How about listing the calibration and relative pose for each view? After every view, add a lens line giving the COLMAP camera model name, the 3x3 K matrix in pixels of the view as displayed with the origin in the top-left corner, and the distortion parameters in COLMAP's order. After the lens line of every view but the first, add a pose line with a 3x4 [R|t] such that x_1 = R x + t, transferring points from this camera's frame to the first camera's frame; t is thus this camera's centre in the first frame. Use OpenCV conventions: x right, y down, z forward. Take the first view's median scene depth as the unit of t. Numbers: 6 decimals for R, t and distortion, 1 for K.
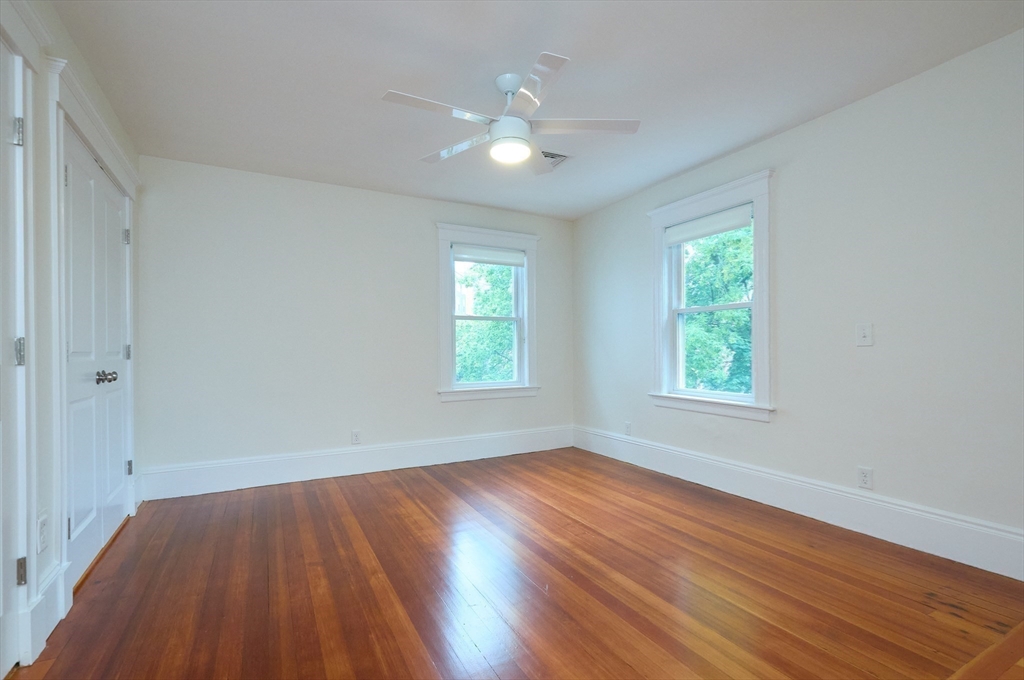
lens RADIAL K [[464.3, 0, 516.1], [0, 464.3, 355.5], [0, 0, 1]] dist [-0.000801, -0.000179]
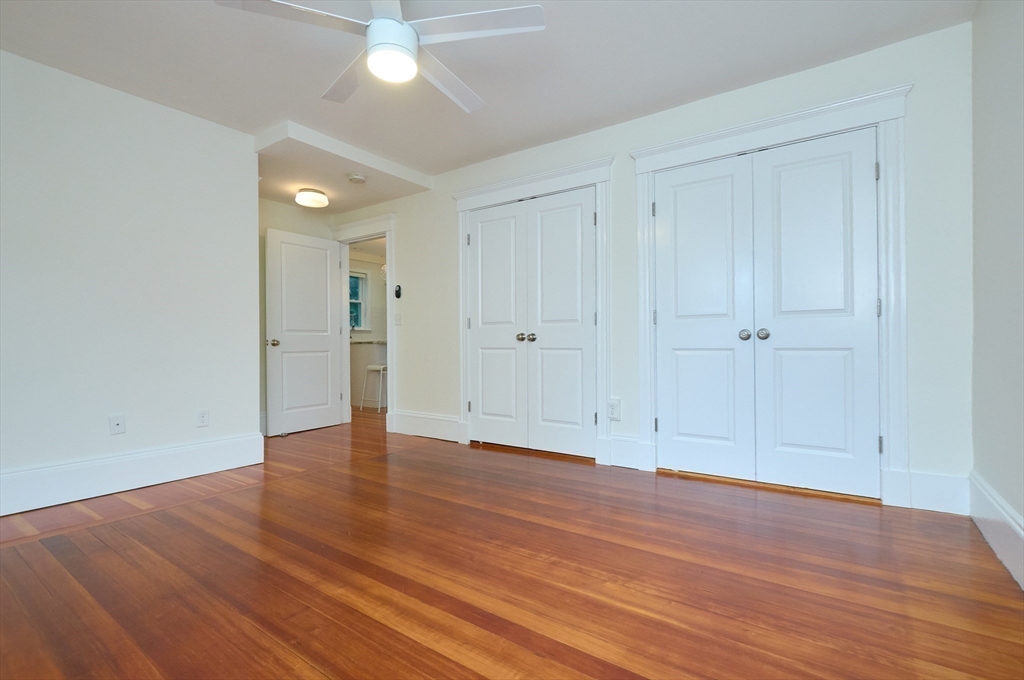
lens RADIAL K [[464.3, 0, 516.1], [0, 464.3, 355.5], [0, 0, 1]] dist [-0.000801, -0.000179]
pose [[-0.892508, 0.027010, -0.450222, 0.149555], [0.008090, 0.999003, 0.043897, 0.042451], [0.450959, 0.035537, -0.891837, 1.640283]]
